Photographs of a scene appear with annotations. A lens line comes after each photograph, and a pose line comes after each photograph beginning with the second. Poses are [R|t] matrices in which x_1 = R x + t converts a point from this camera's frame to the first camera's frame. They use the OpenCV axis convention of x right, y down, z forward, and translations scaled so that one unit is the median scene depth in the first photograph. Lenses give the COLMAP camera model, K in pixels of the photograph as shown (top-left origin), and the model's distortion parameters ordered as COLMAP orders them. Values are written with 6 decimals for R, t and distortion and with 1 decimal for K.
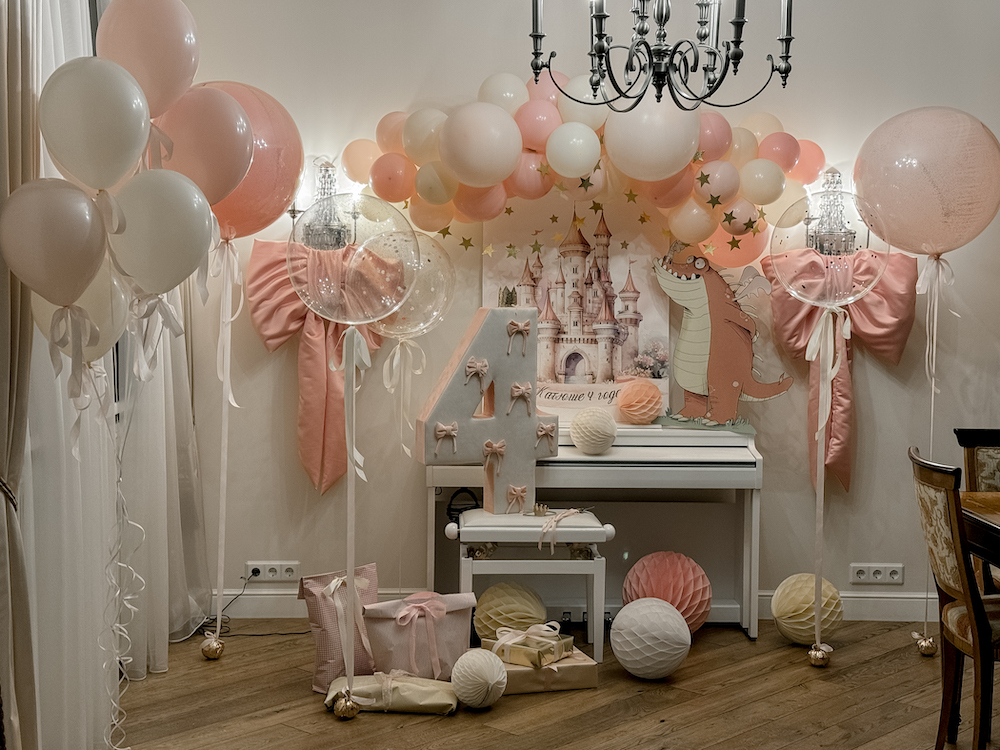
lens RADIAL K [[1420.2, 0, 500.0], [0, 1420.2, 375.0], [0, 0, 1]] dist [0.155837, -0.162229]
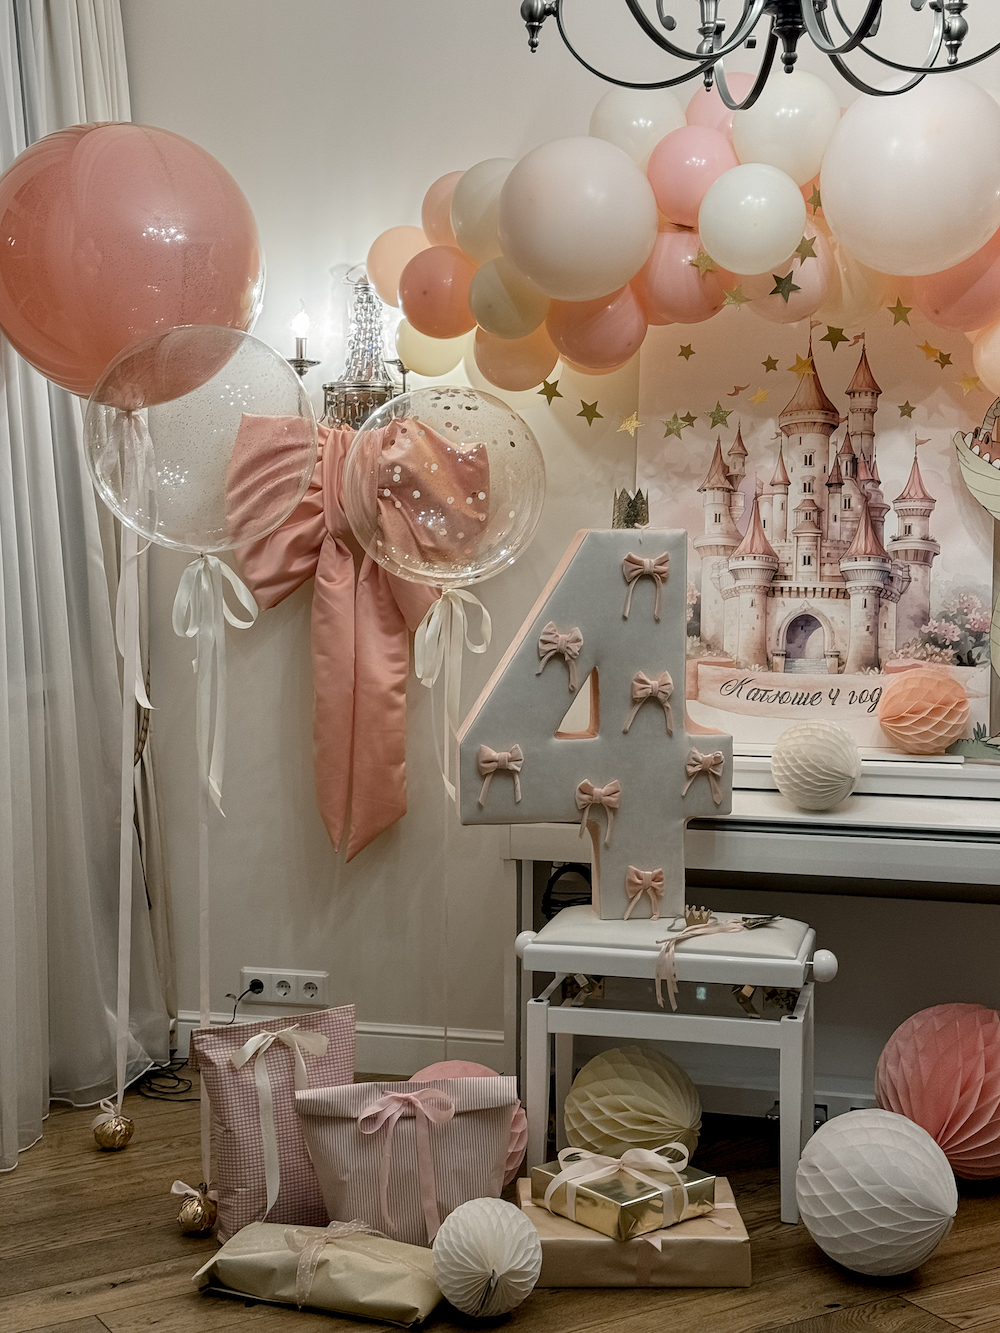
lens RADIAL K [[1930.8, 0, 502.6], [0, 1930.8, 661.7], [0, 0, 1]] dist [0.159887, -0.186508]
pose [[0.960361, 0.015376, -0.278337, 0.148829], [-0.011435, 0.999810, 0.015777, -0.008543], [0.278526, -0.011969, 0.960354, 0.276101]]
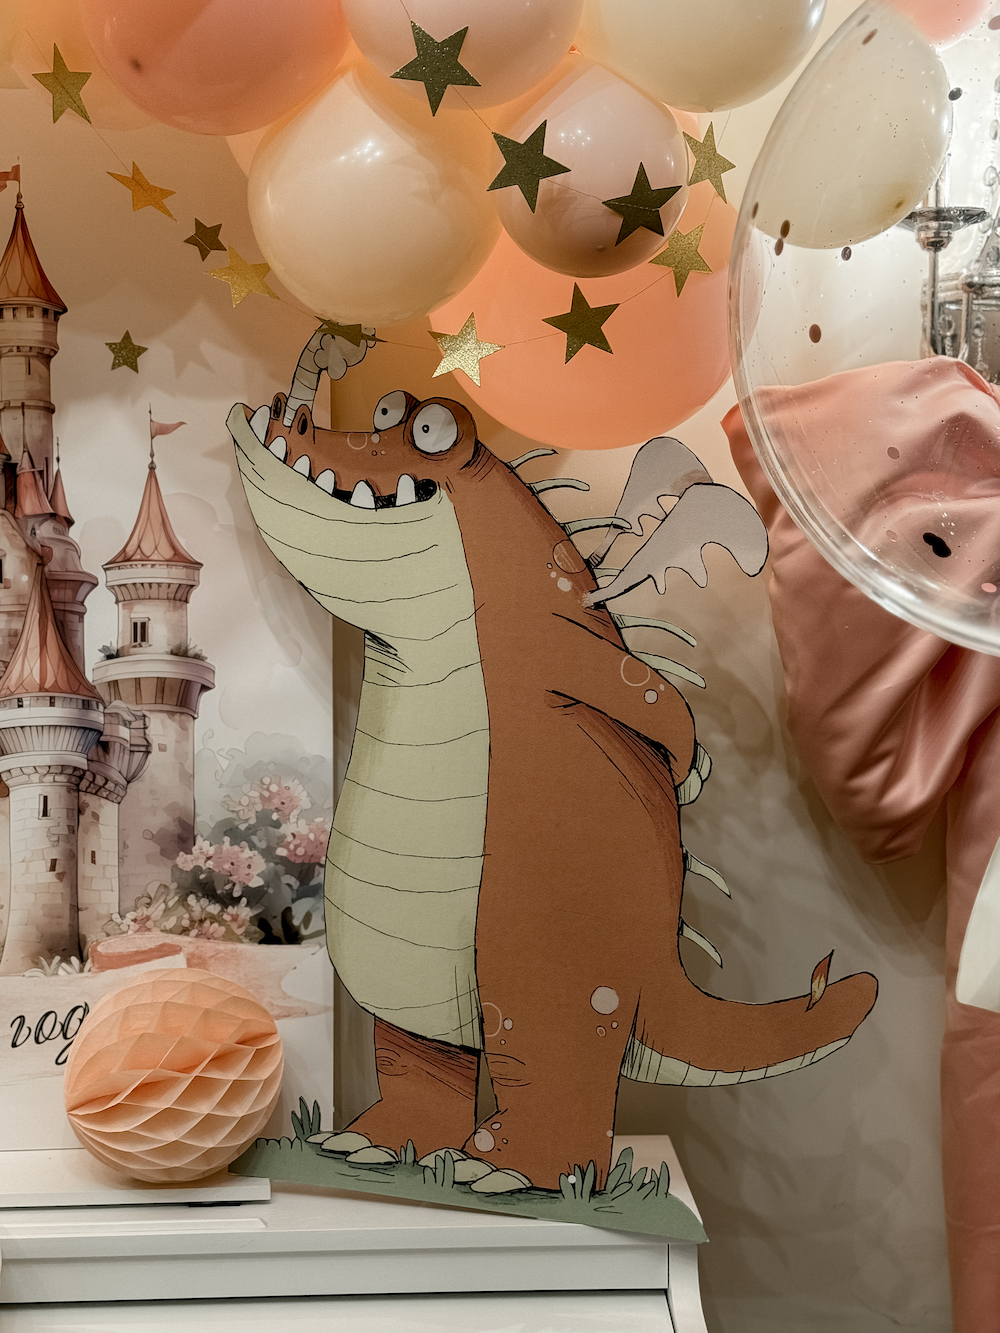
lens RADIAL K [[1893.1, 0, 497.8], [0, 1893.1, 668.7], [0, 0, 1]] dist [0.155837, -0.162229]
pose [[0.999875, -0.011665, 0.010670, 0.145409], [0.011509, 0.999828, 0.014536, -0.046190], [-0.010838, -0.014412, 0.999837, 0.712544]]
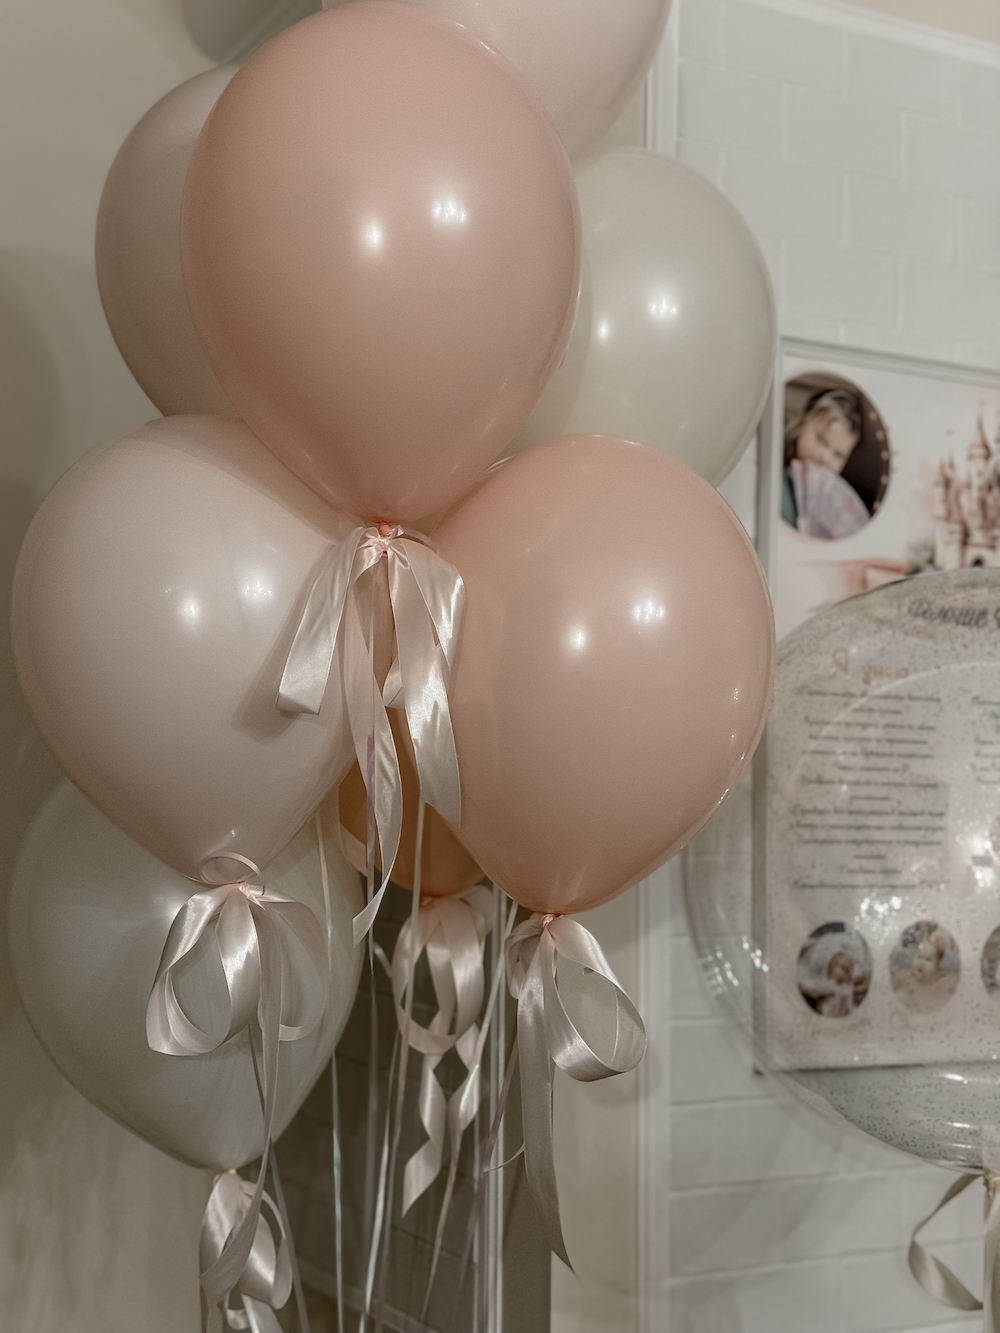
lens RADIAL K [[1893.1, 0, 497.8], [0, 1893.1, 668.7], [0, 0, 1]] dist [0.155837, -0.162229]
pose [[0.898798, 0.041872, 0.436359, -0.833468], [-0.020935, 0.998392, -0.052683, 0.139881], [-0.437863, 0.038217, 0.898229, -0.038266]]
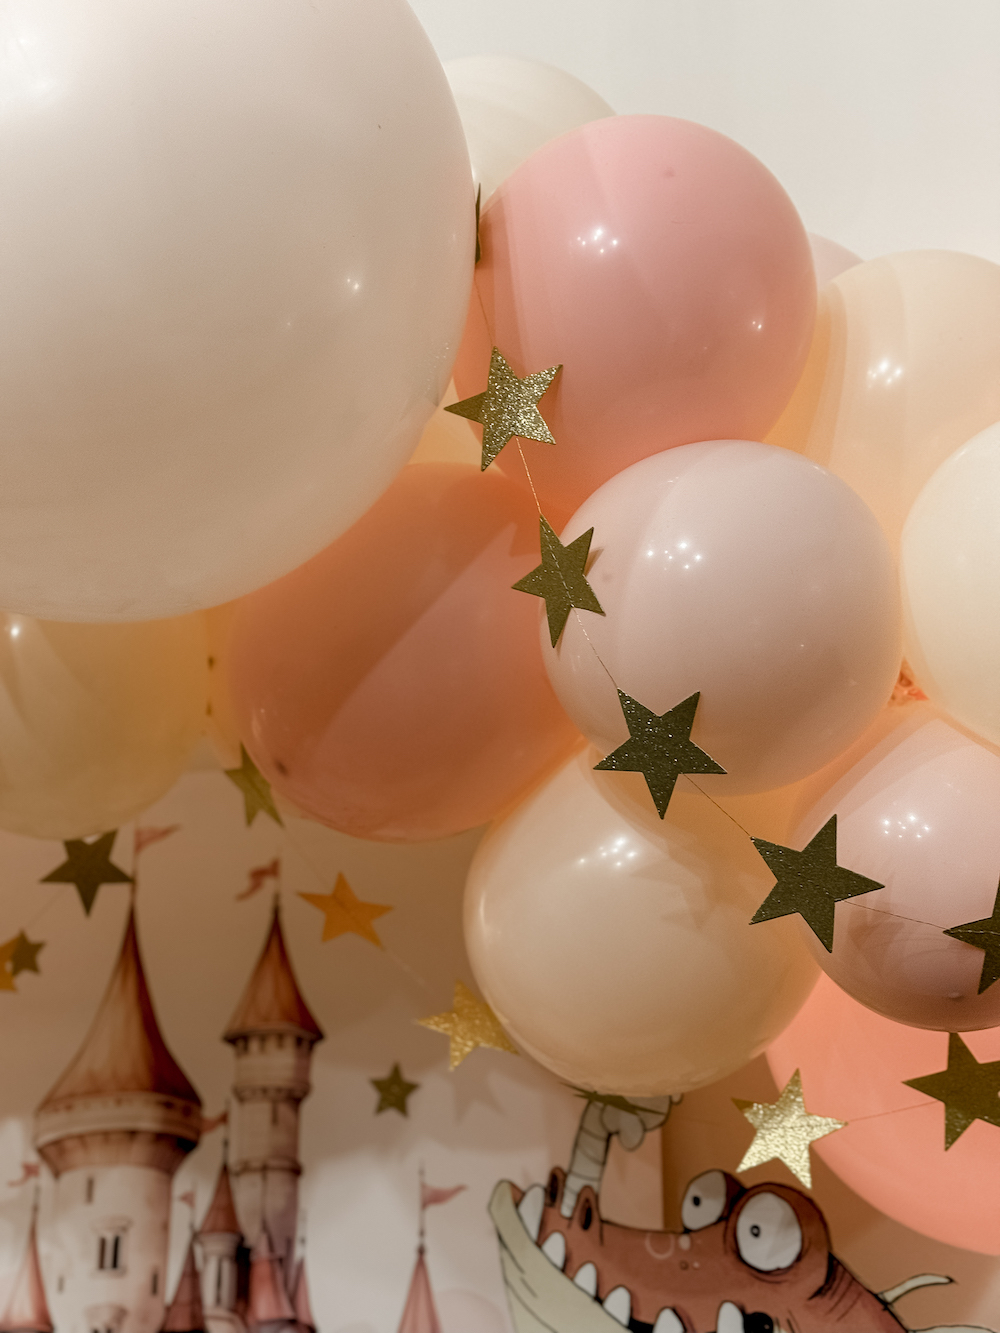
lens RADIAL K [[1893.1, 0, 497.8], [0, 1893.1, 668.7], [0, 0, 1]] dist [0.155837, -0.162229]
pose [[0.953350, -0.083370, -0.290126, 0.173516], [0.002599, 0.963337, -0.268283, -0.080433], [0.301855, 0.255013, 0.918614, 0.798039]]
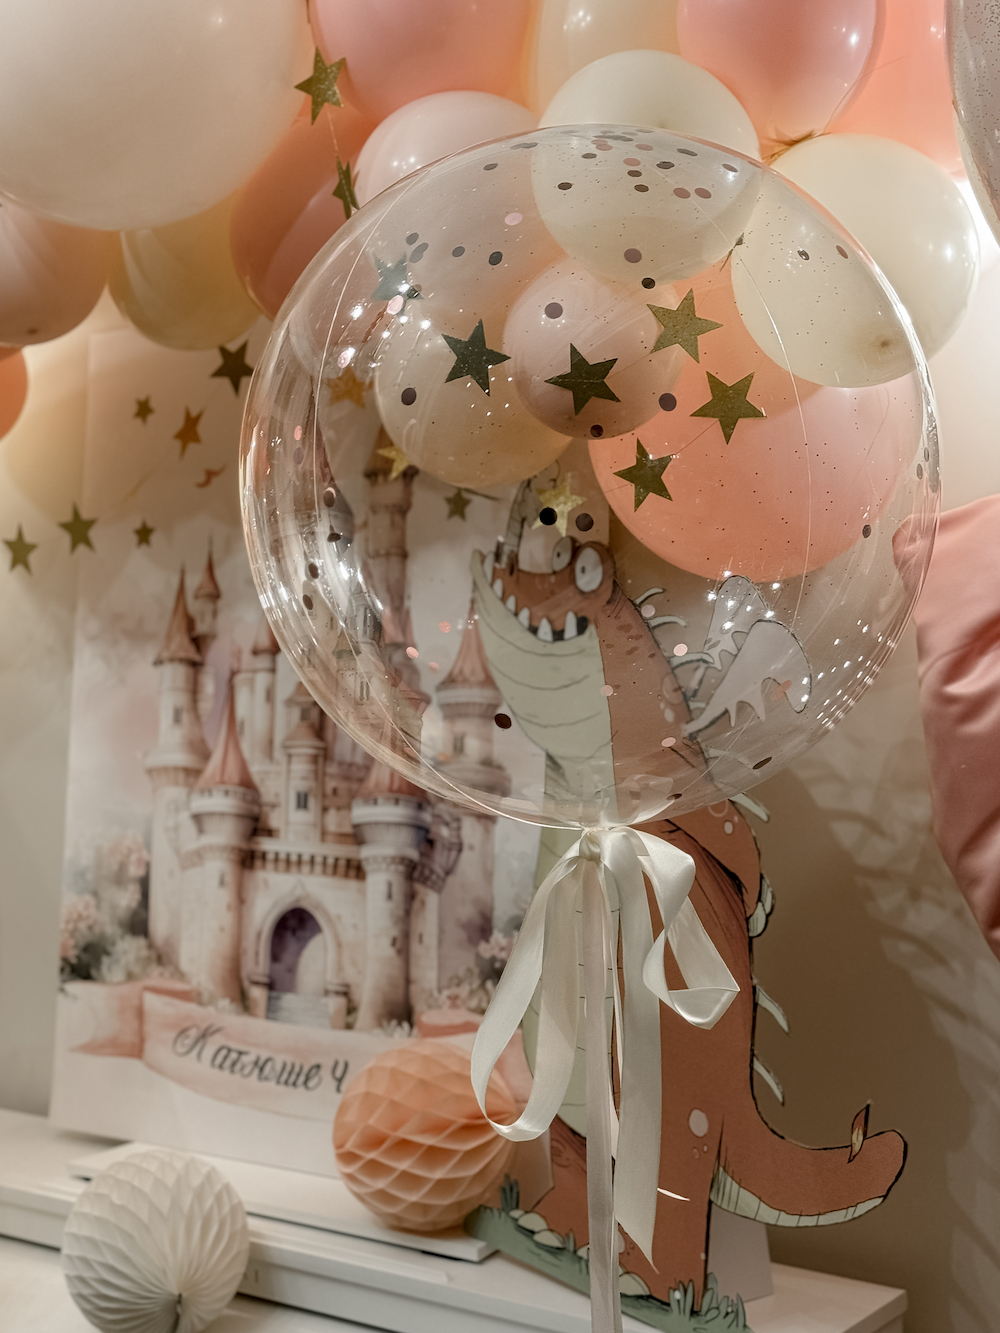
lens RADIAL K [[2032.9, 0, 497.9], [0, 2032.9, 619.7], [0, 0, 1]] dist [0.103724, -0.012367]
pose [[0.788849, -0.018574, -0.614307, 0.329424], [-0.009813, 0.999035, -0.042807, -0.055449], [0.614509, 0.039797, 0.787905, 0.726265]]
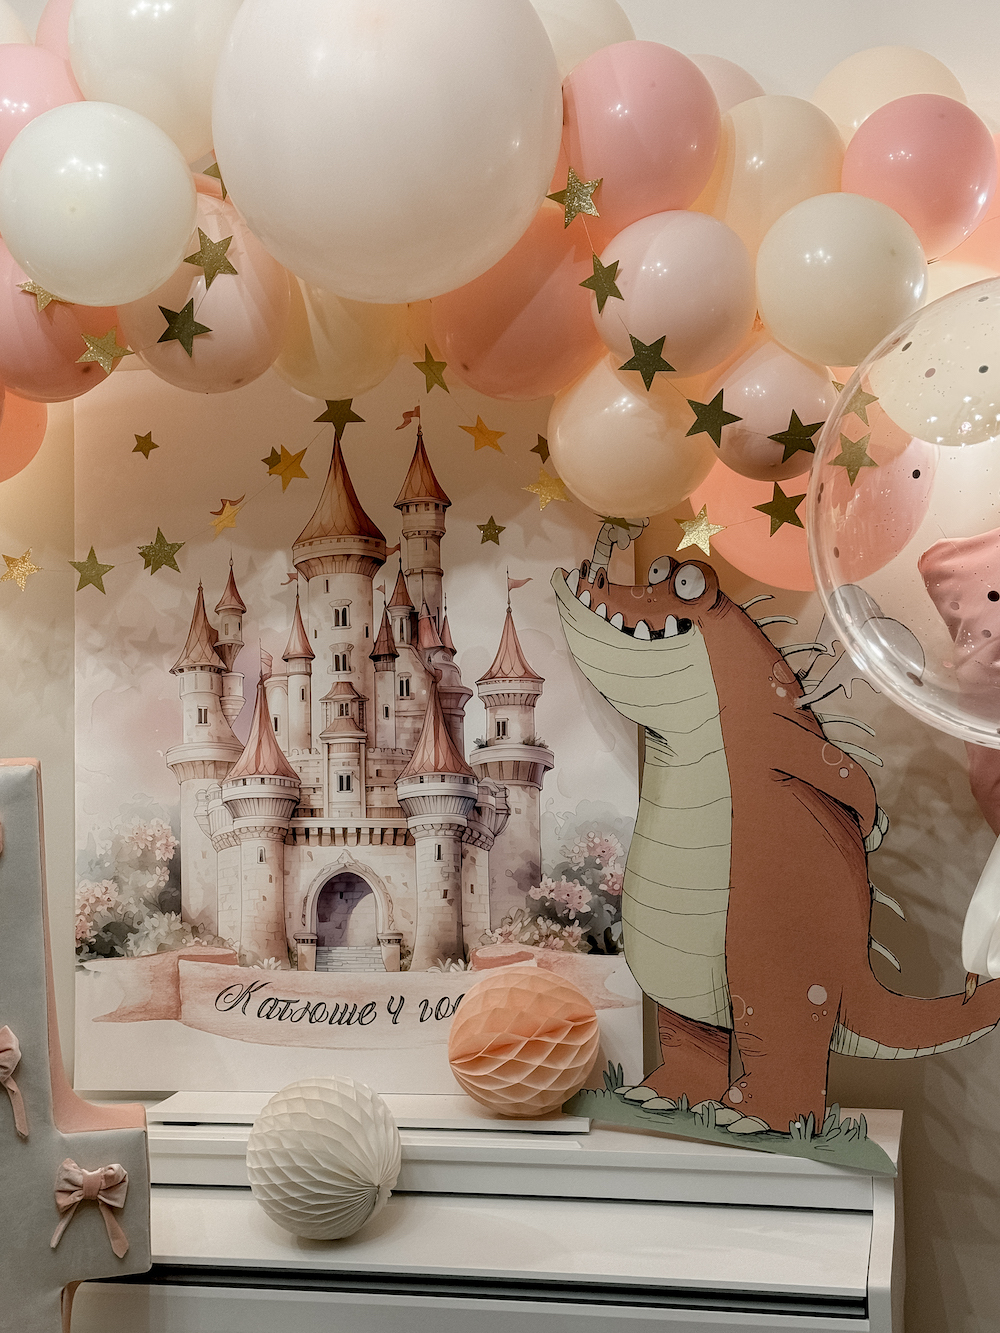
lens RADIAL K [[1985.4, 0, 501.6], [0, 1985.4, 692.9], [0, 0, 1]] dist [0.153368, -0.072118]
pose [[0.964869, -0.029691, -0.261050, 0.208733], [0.026776, 0.999533, -0.014714, -0.049789], [0.261365, 0.007207, 0.965213, 0.585919]]
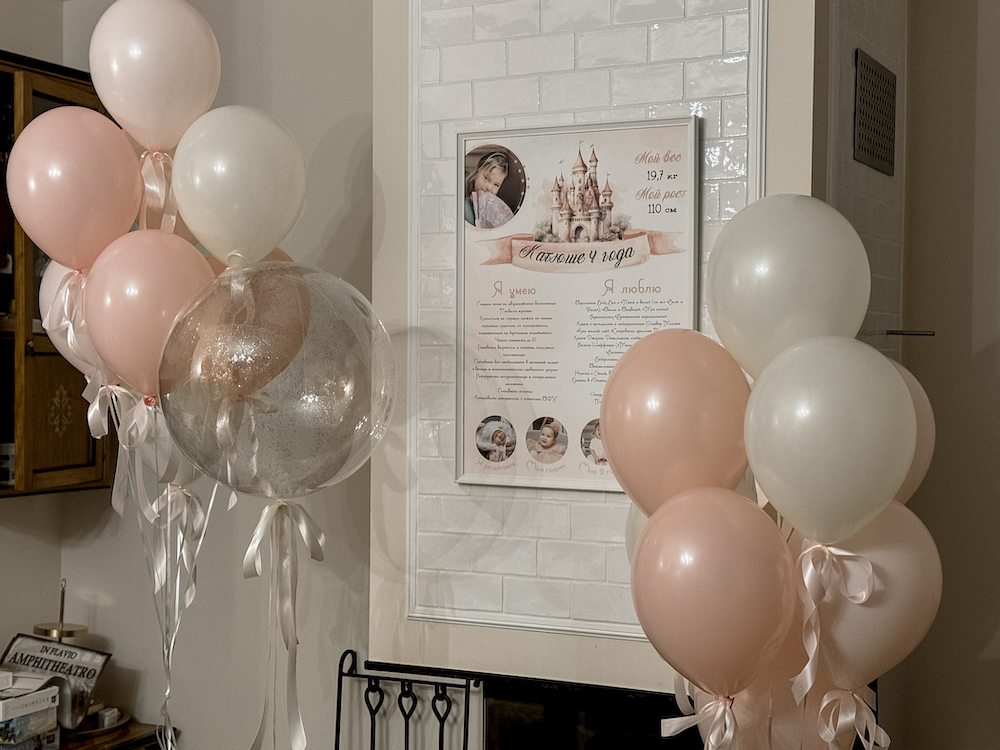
lens RADIAL K [[1448.5, 0, 555.6], [0, 1448.5, 372.0], [0, 0, 1]] dist [0.159887, -0.186508]
pose [[0.871114, 0.003392, -0.491069, 0.967513], [0.005993, 0.999828, 0.017537, 0.142808], [0.491044, -0.018220, 0.870944, -0.670116]]
